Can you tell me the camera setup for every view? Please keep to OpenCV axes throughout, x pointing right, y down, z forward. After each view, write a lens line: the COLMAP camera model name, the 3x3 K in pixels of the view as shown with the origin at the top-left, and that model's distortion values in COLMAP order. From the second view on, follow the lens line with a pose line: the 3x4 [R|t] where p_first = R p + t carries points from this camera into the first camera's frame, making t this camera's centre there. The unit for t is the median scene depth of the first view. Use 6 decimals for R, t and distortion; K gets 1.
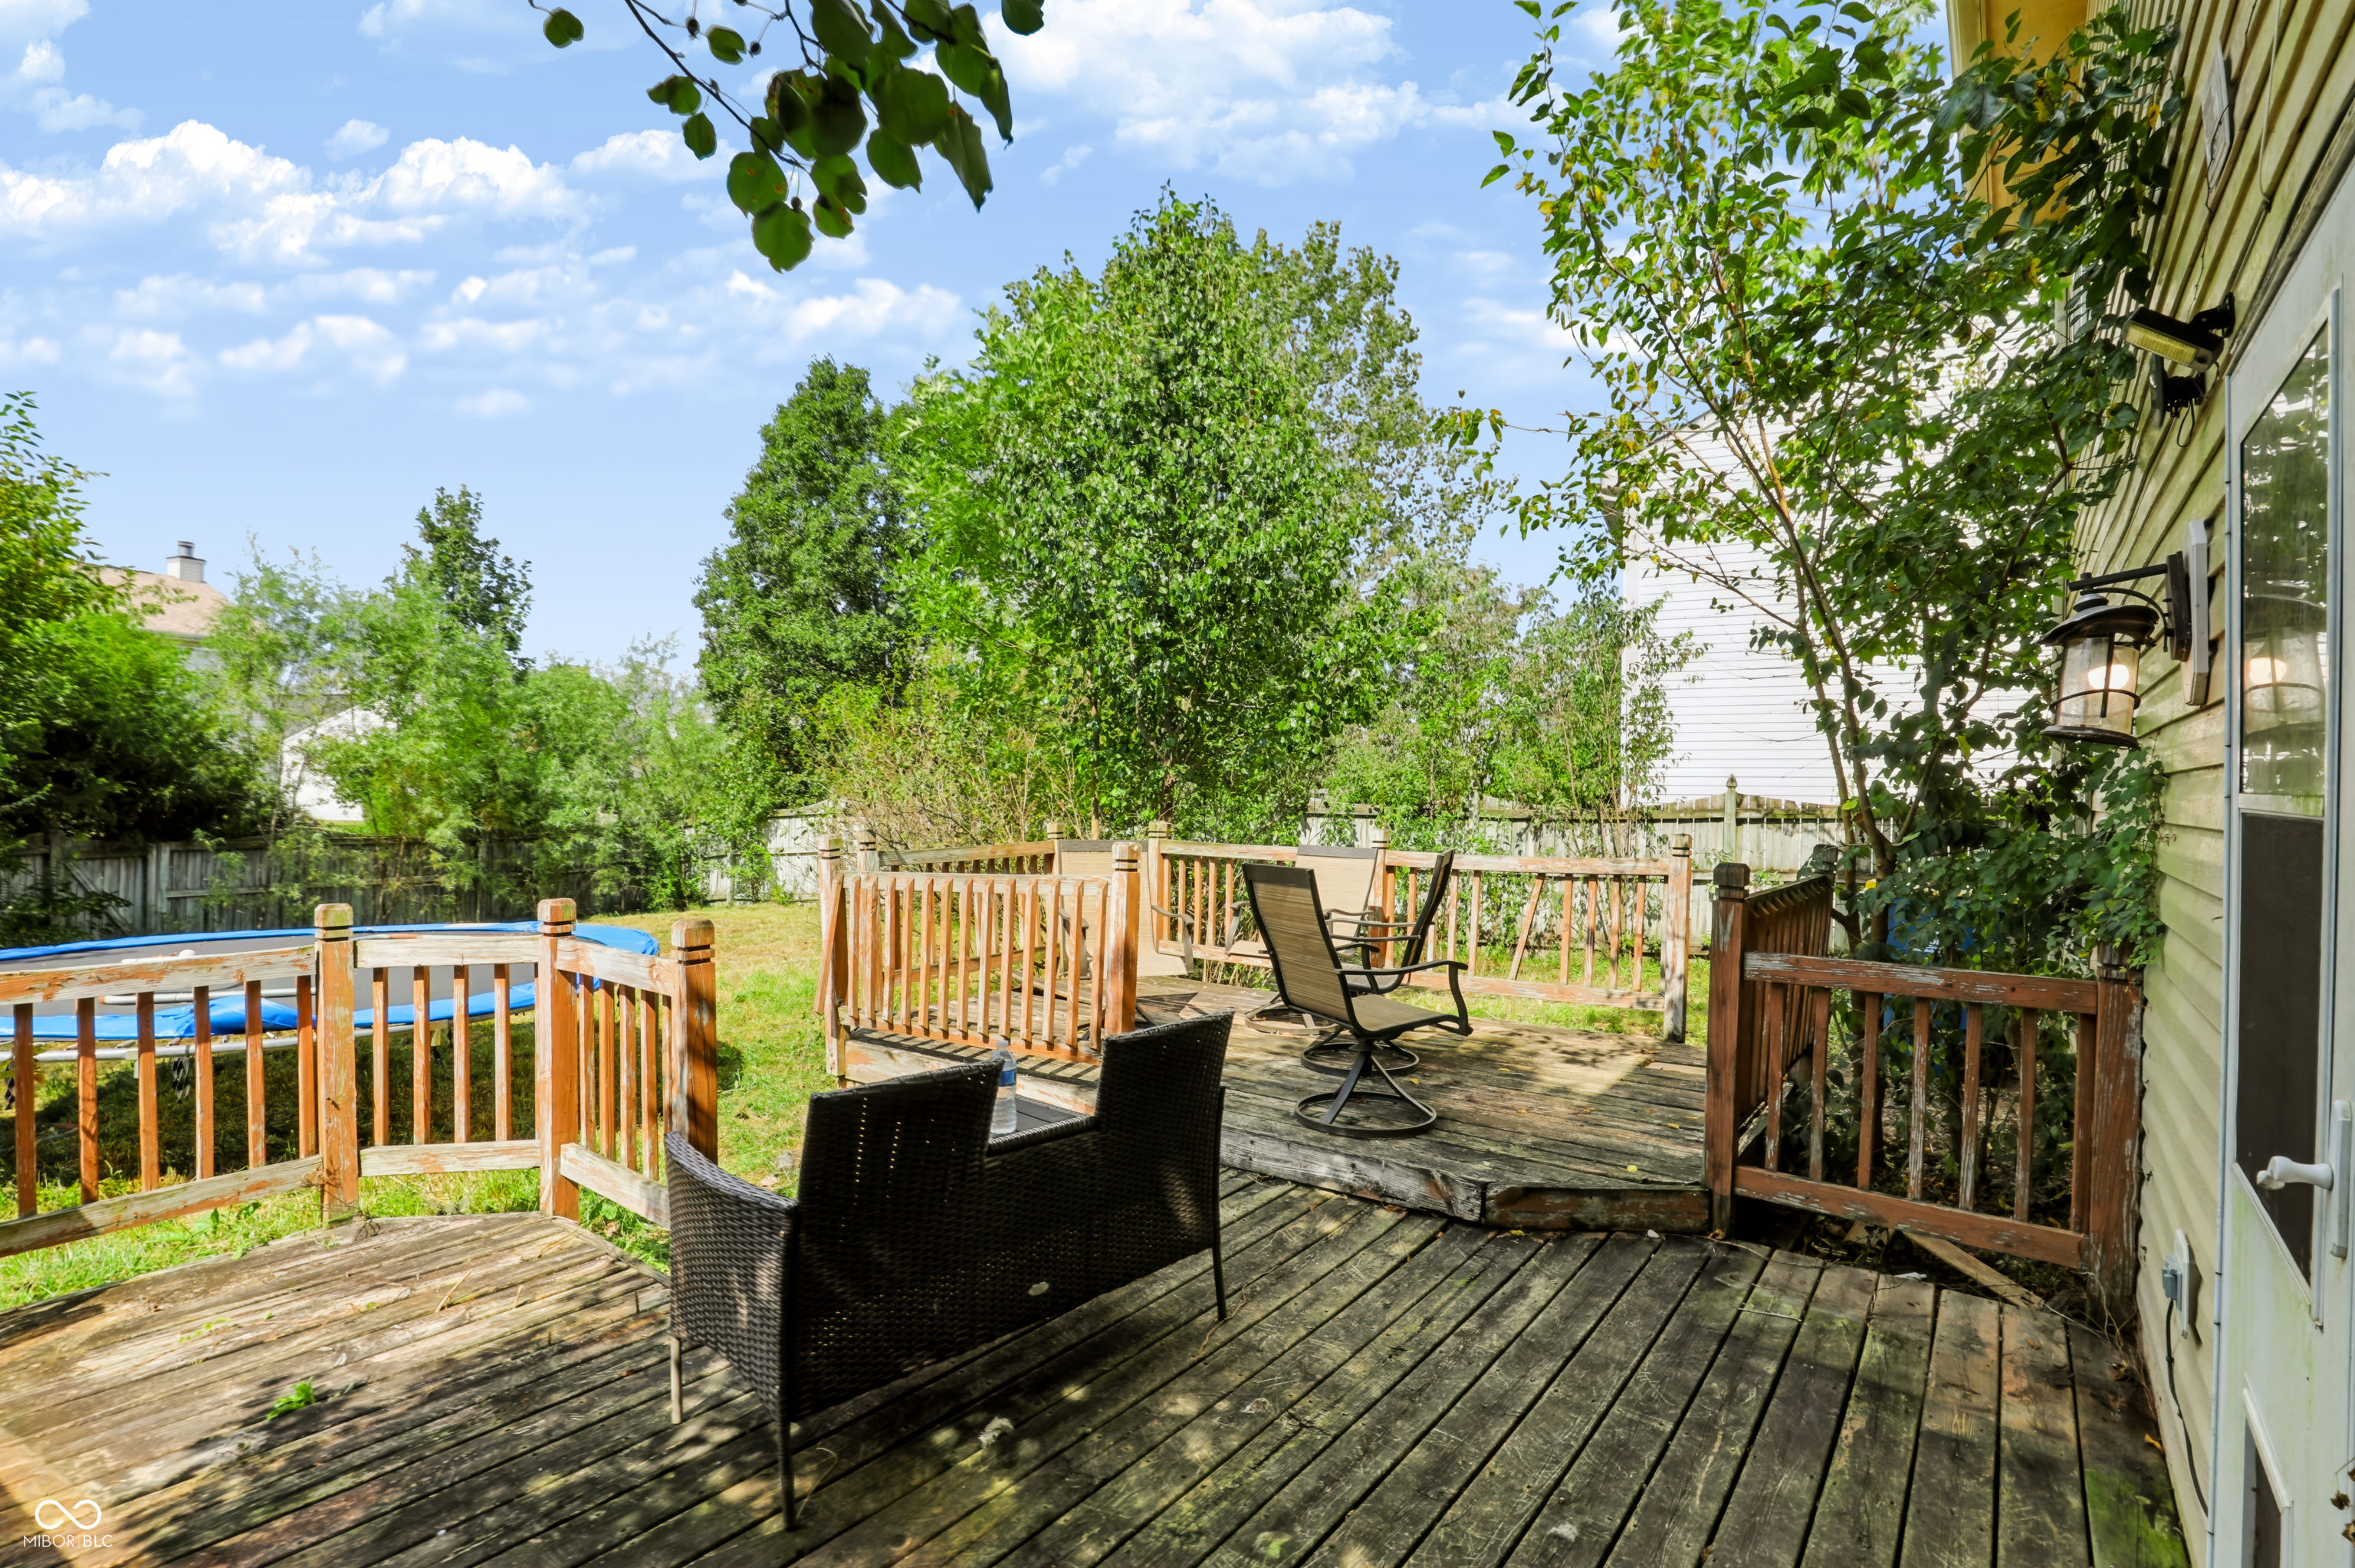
lens RADIAL K [[1073.0, 0, 1182.6], [0, 1073.0, 806.5], [0, 0, 1]] dist [-0.000410, -0.000098]
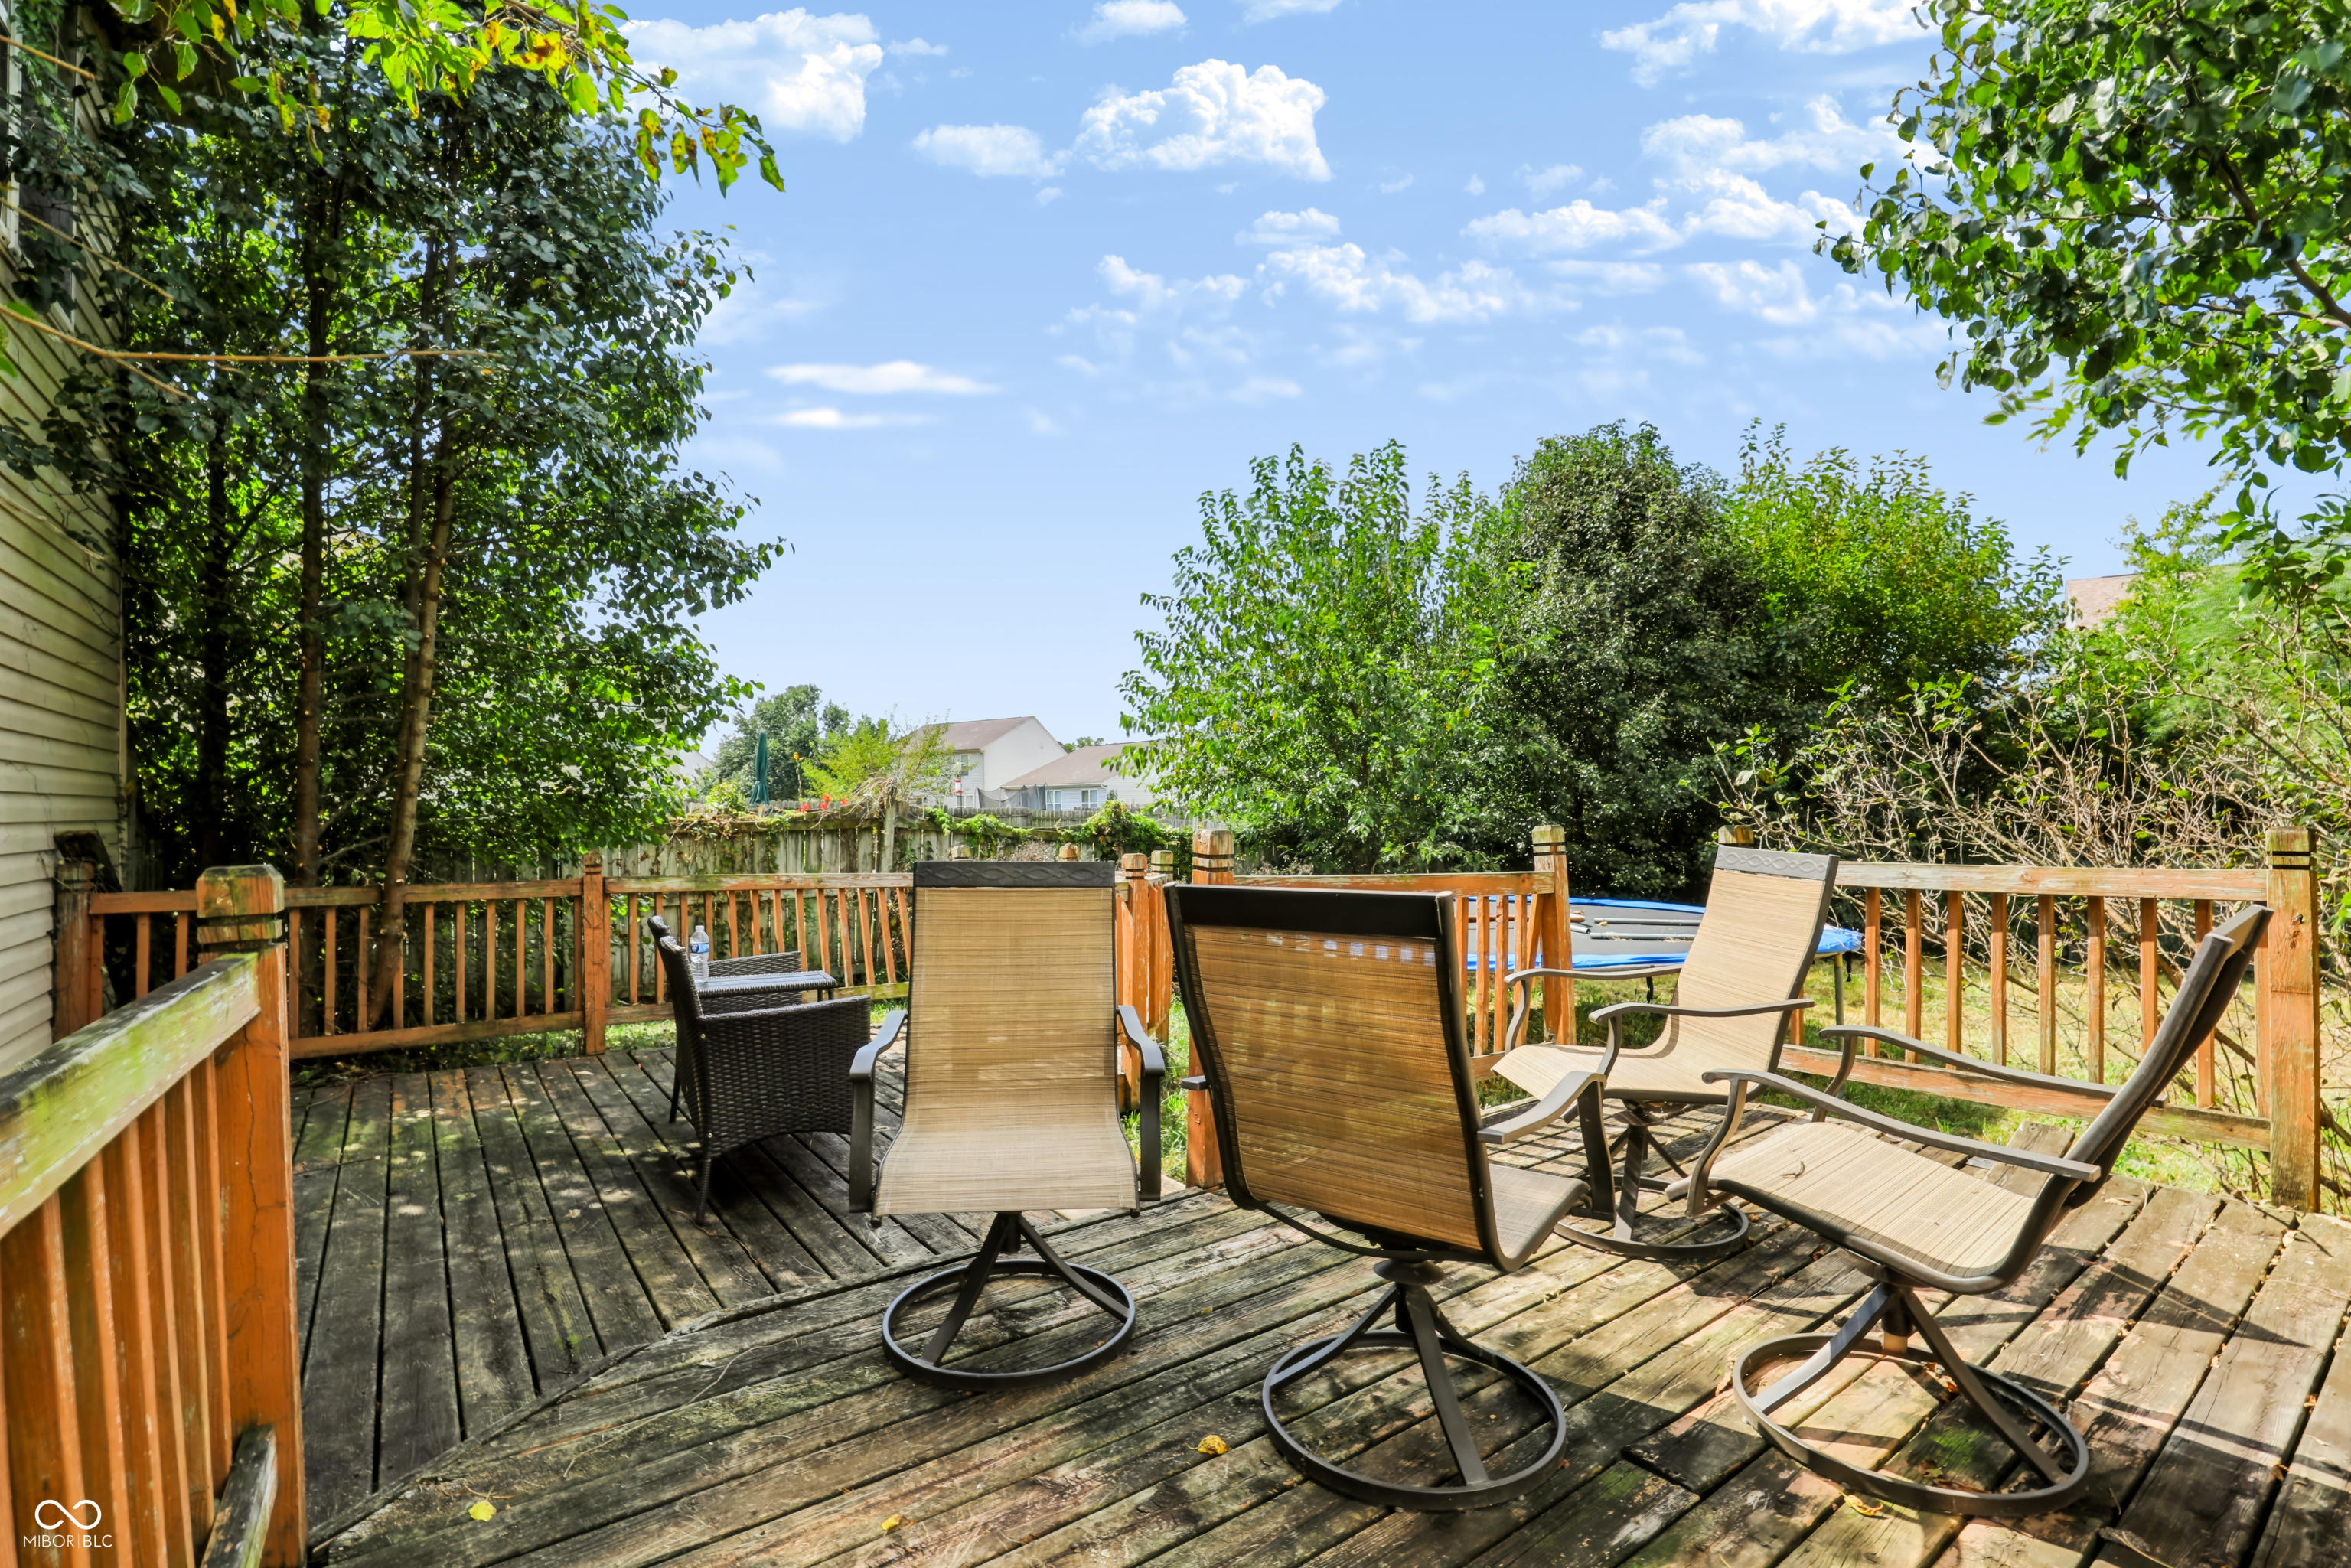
lens RADIAL K [[1071.3, 0, 1180.6], [0, 1071.3, 806.4], [0, 0, 1]] dist [-0.000410, -0.000098]
pose [[-0.274911, -0.008119, -0.961435, 0.959875], [-0.016231, 0.999861, -0.003803, 0.019607], [0.961333, 0.014560, -0.275004, 1.713968]]
